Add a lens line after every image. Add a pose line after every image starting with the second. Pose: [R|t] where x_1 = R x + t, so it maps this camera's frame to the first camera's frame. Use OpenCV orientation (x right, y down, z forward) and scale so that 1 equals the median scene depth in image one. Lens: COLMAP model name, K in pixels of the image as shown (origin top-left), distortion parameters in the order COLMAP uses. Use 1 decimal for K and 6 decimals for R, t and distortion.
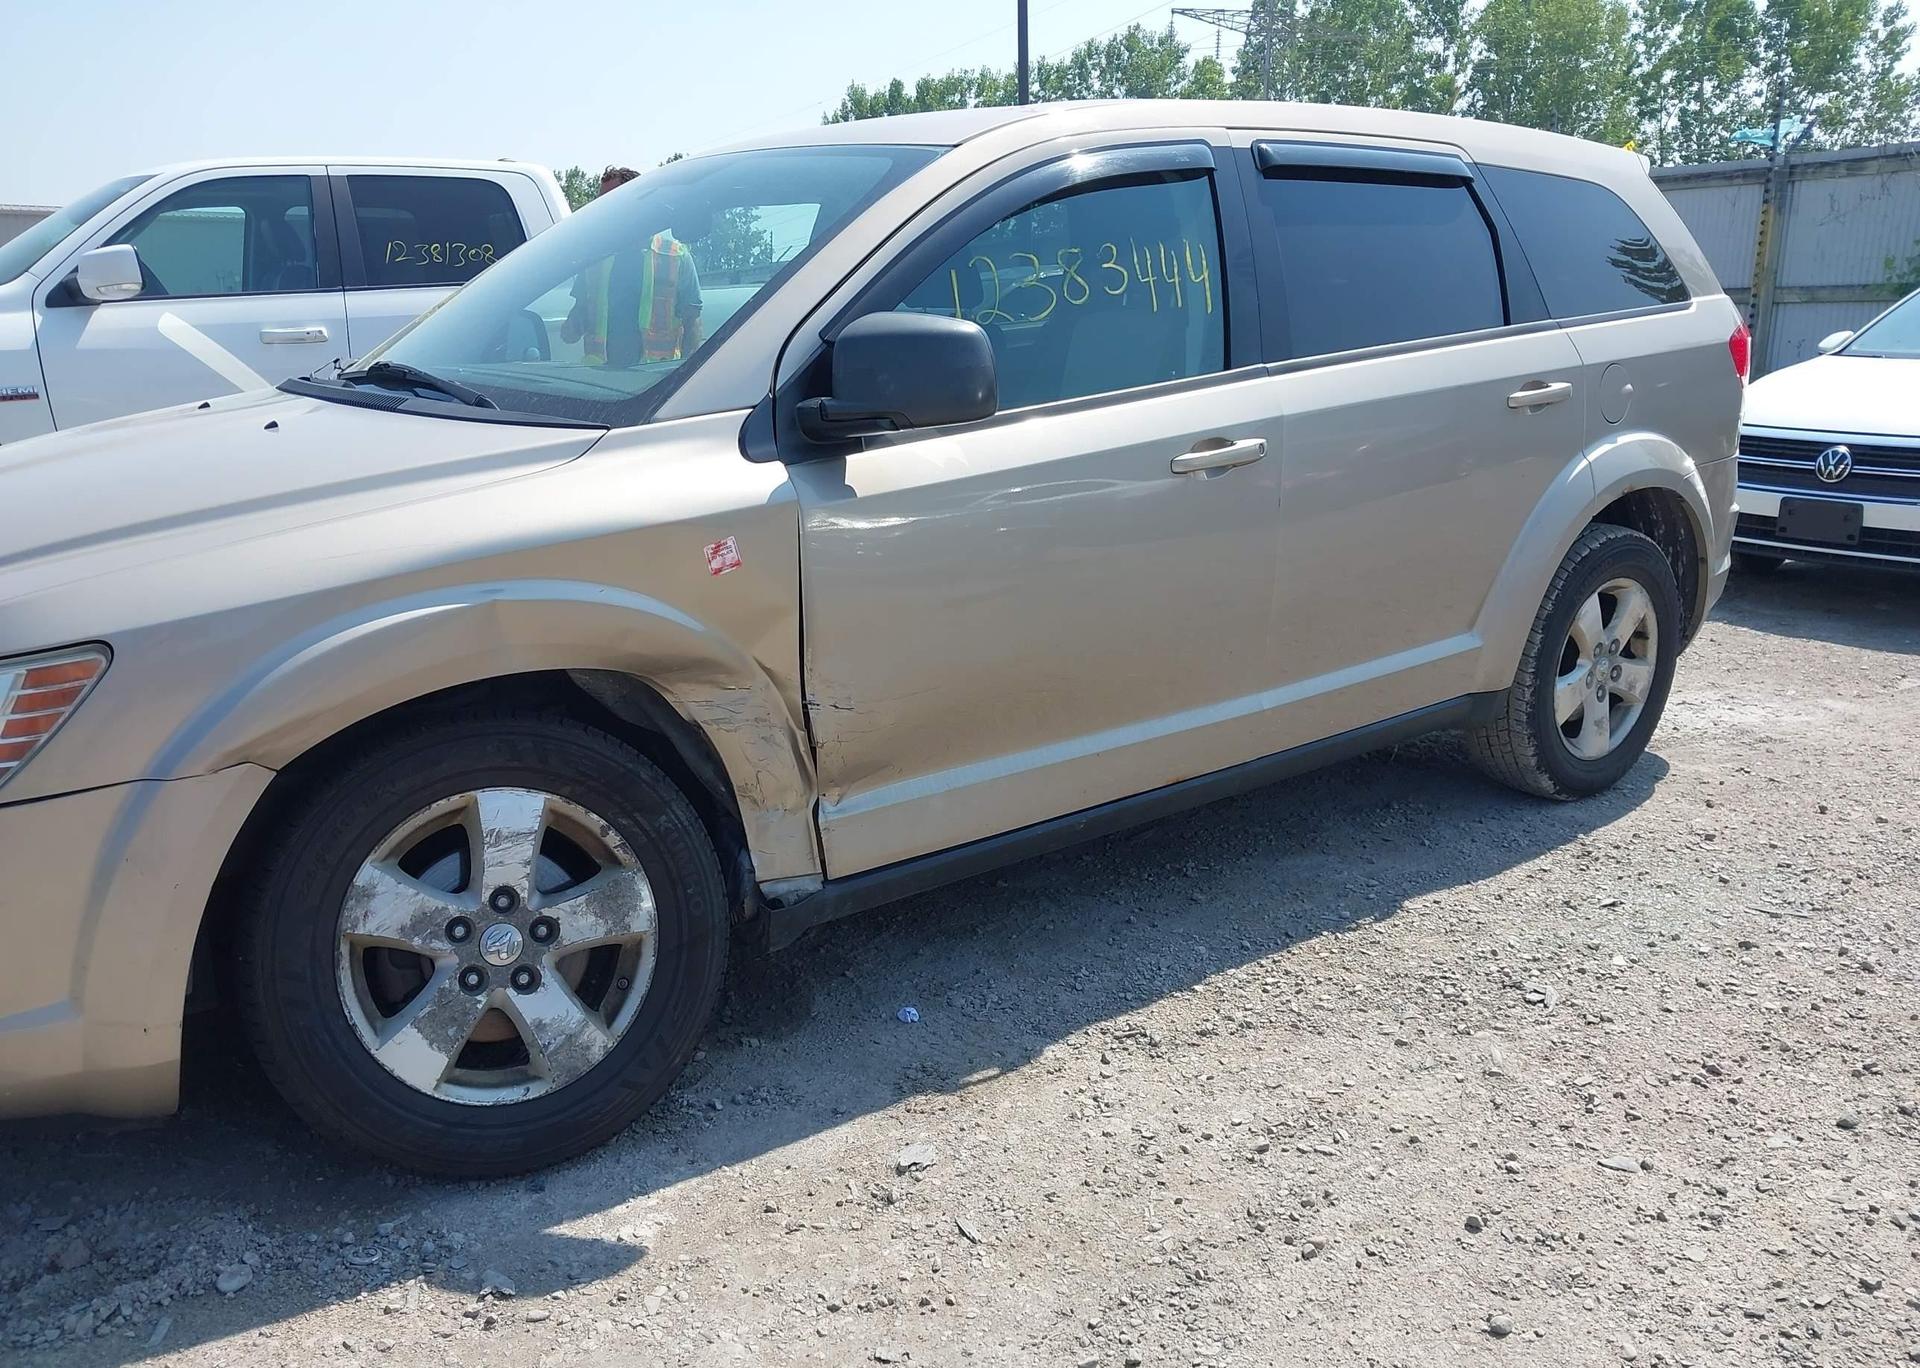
lens RADIAL K [[1535.1, 0, 954.8], [0, 1535.1, 691.9], [0, 0, 1]] dist [-0.001580, 0.004096]
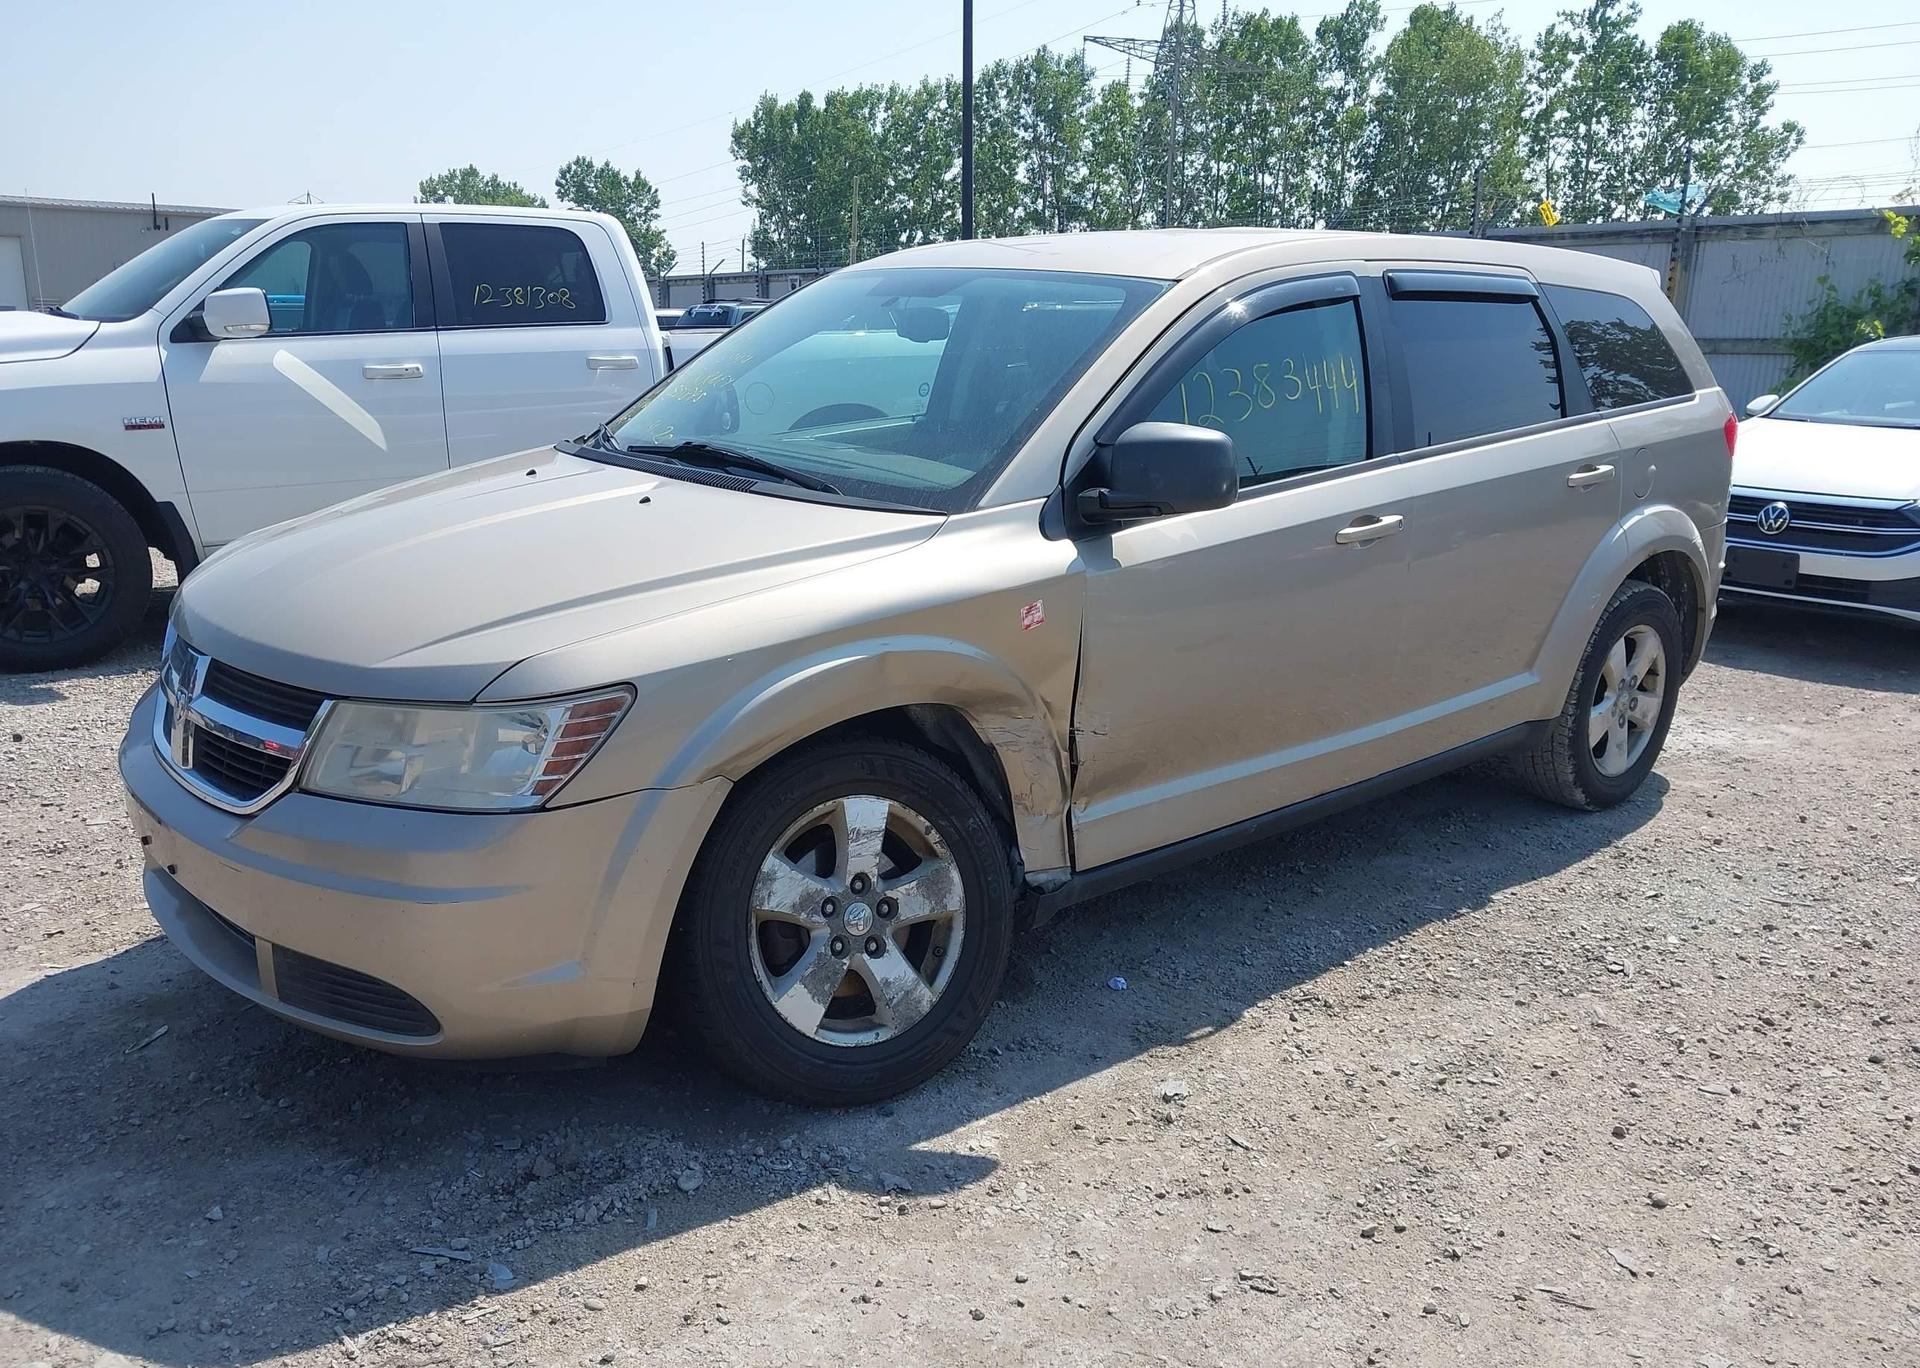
lens RADIAL K [[1531.5, 0, 960.0], [0, 1531.5, 684.0], [0, 0, 1]] dist [0.007358, -0.005481]
pose [[0.997406, 0.010320, 0.071239, -0.279855], [-0.009540, 0.999891, -0.011288, -0.014811], [-0.071348, 0.010579, 0.997395, -0.238374]]
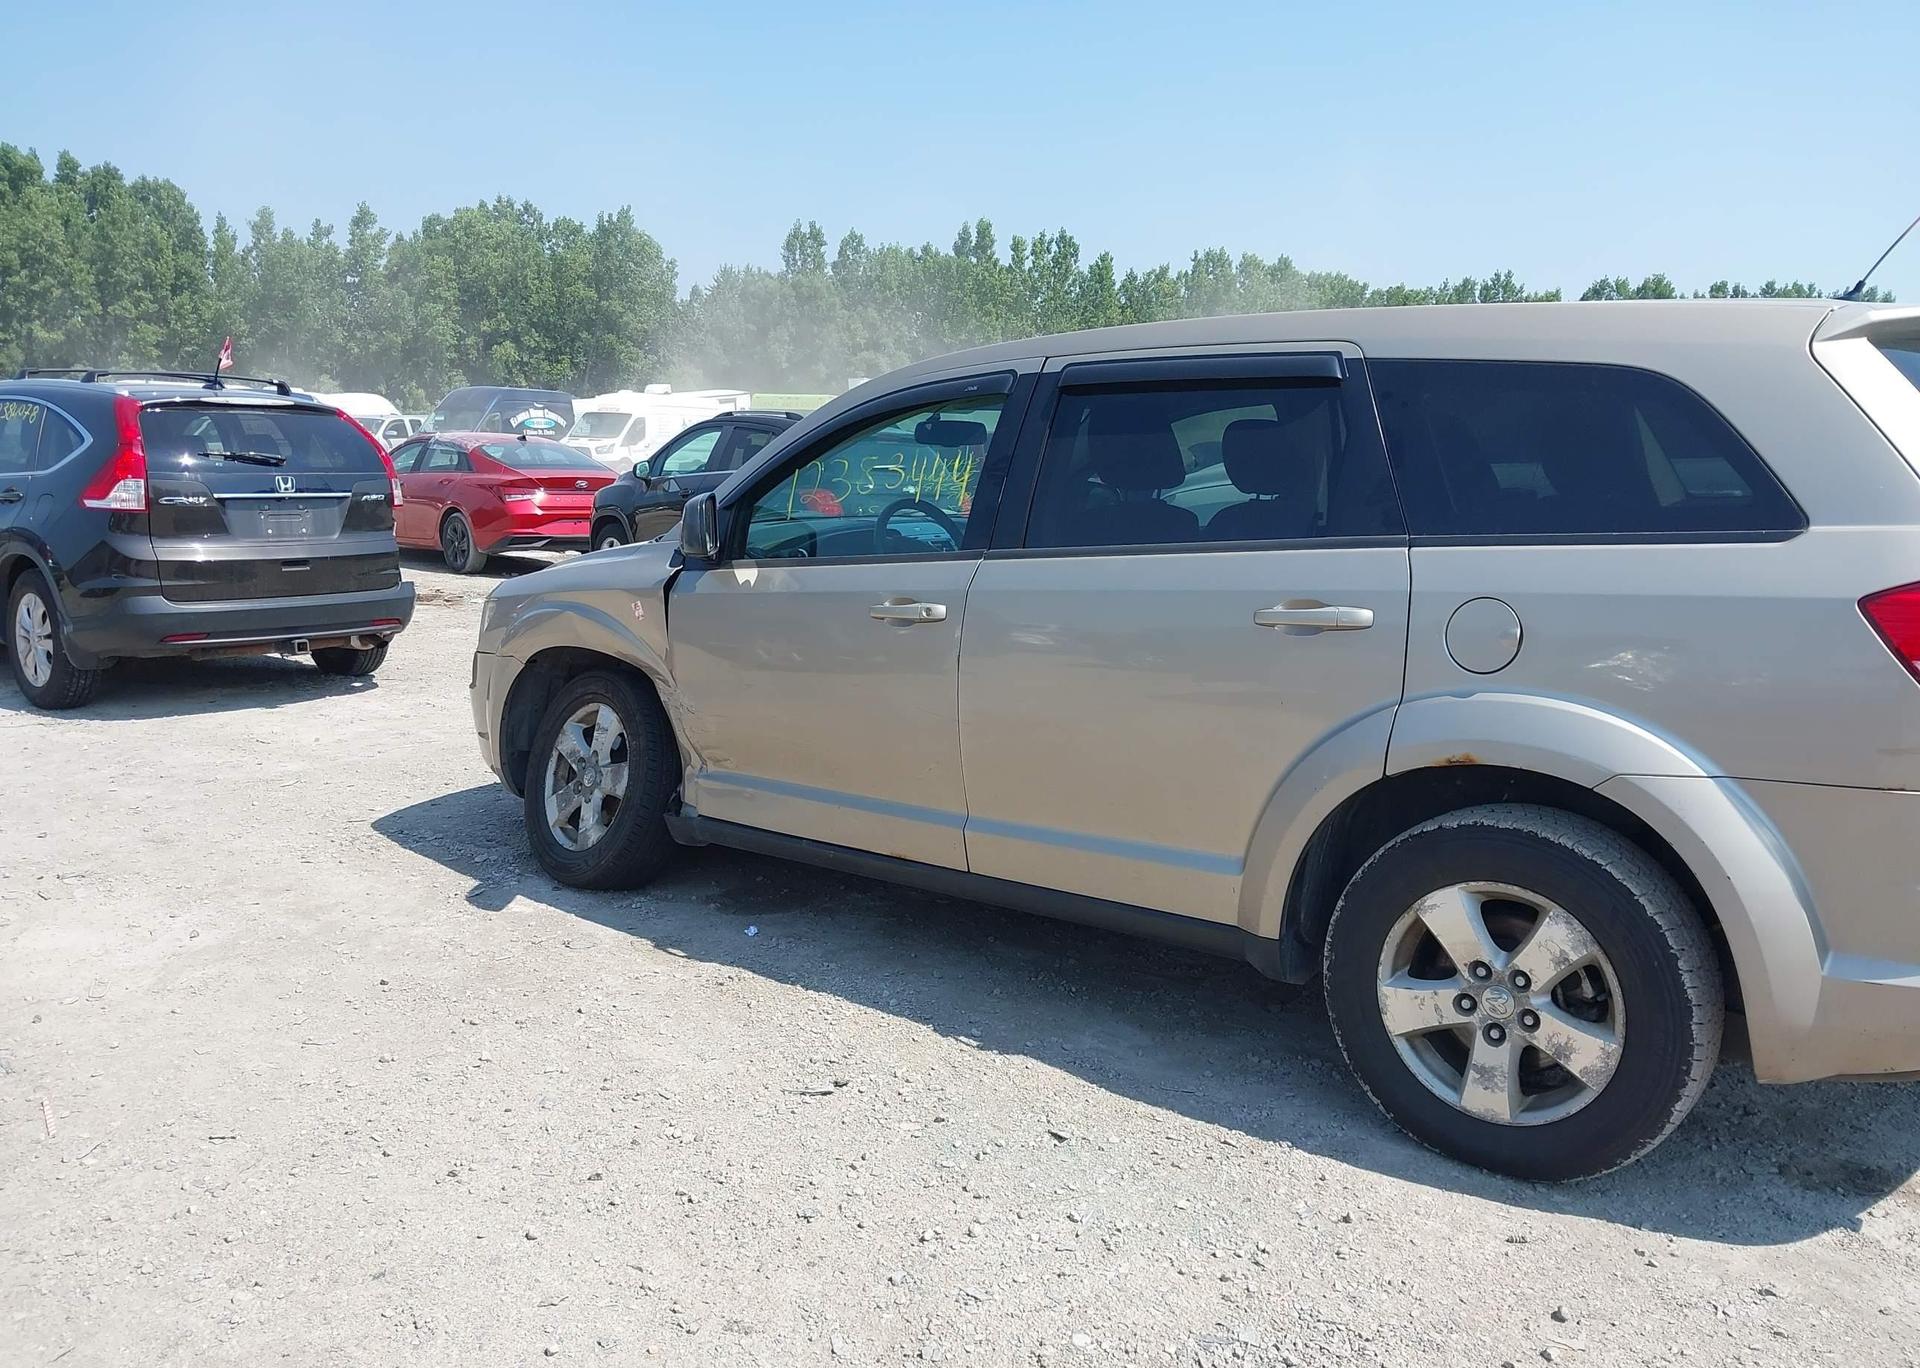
lens RADIAL K [[1535.1, 0, 954.8], [0, 1535.1, 691.9], [0, 0, 1]] dist [-0.001580, 0.004096]
pose [[0.223423, 0.164470, -0.960745, 1.672606], [-0.253182, 0.961622, 0.105743, -0.272977], [0.941266, 0.219618, 0.256490, 0.833630]]
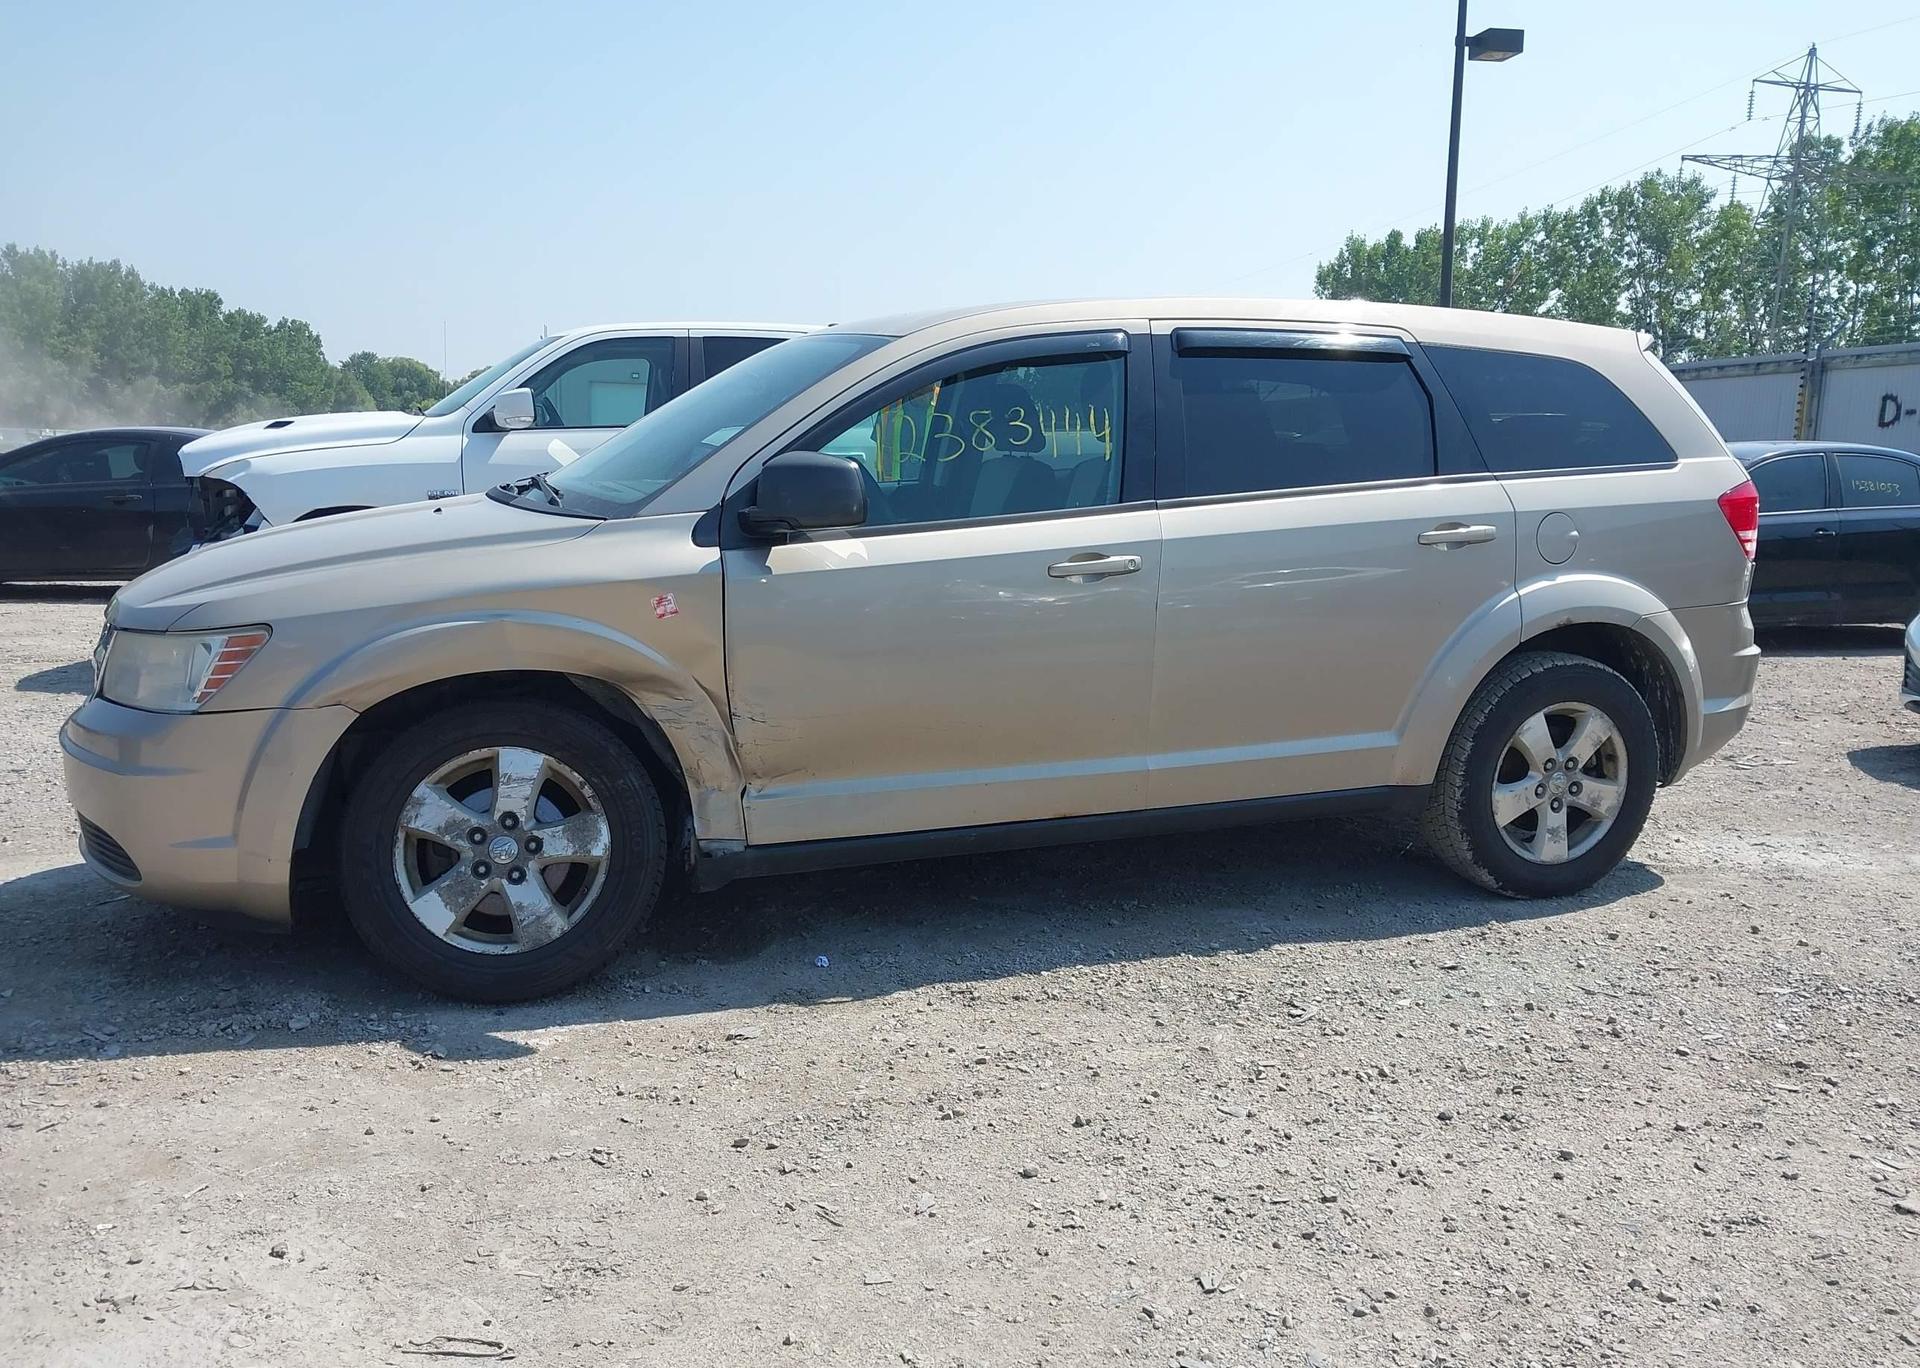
lens RADIAL K [[1531.5, 0, 960.0], [0, 1531.5, 684.0], [0, 0, 1]] dist [0.007358, -0.005481]
pose [[0.952286, 0.071906, -0.296615, 0.528535], [-0.099097, 0.992043, -0.077660, 0.068746], [0.288670, 0.103348, 0.951834, -0.305067]]
